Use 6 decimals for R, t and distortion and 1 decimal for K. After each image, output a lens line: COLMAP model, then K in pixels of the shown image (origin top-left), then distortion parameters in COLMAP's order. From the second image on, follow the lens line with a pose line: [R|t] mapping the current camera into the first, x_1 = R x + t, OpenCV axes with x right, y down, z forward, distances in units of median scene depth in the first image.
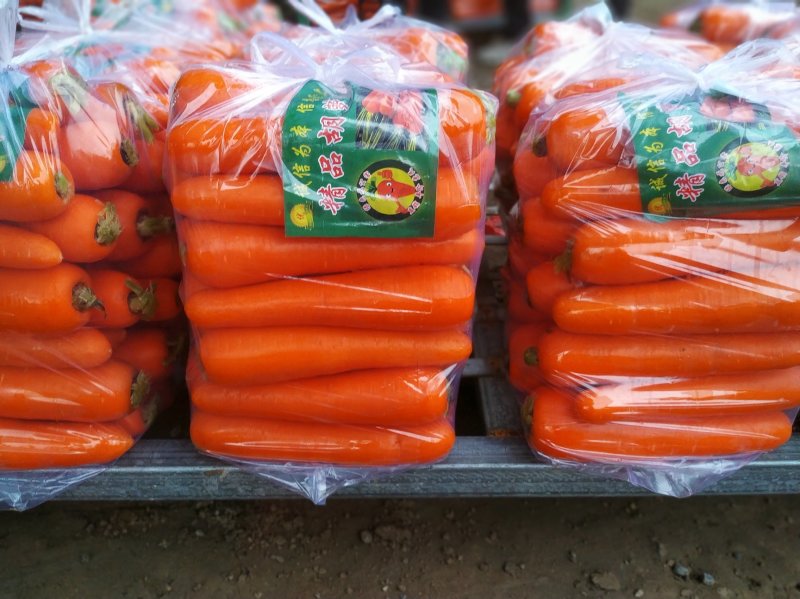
lens RADIAL K [[661.7, 0, 402.9], [0, 661.7, 297.8], [0, 0, 1]] dist [0.065981, -0.114293]
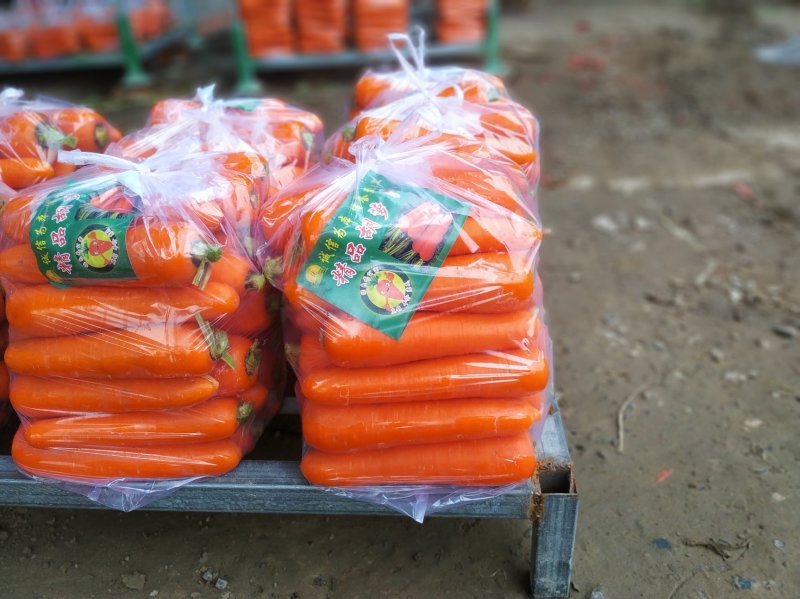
lens RADIAL K [[661.7, 0, 402.9], [0, 661.7, 297.8], [0, 0, 1]] dist [0.065981, -0.114293]
pose [[0.997665, 0.017024, -0.066147, 1.013979], [-0.018151, 0.999700, -0.016471, -0.080070], [0.065846, 0.017634, 0.997674, -0.187405]]
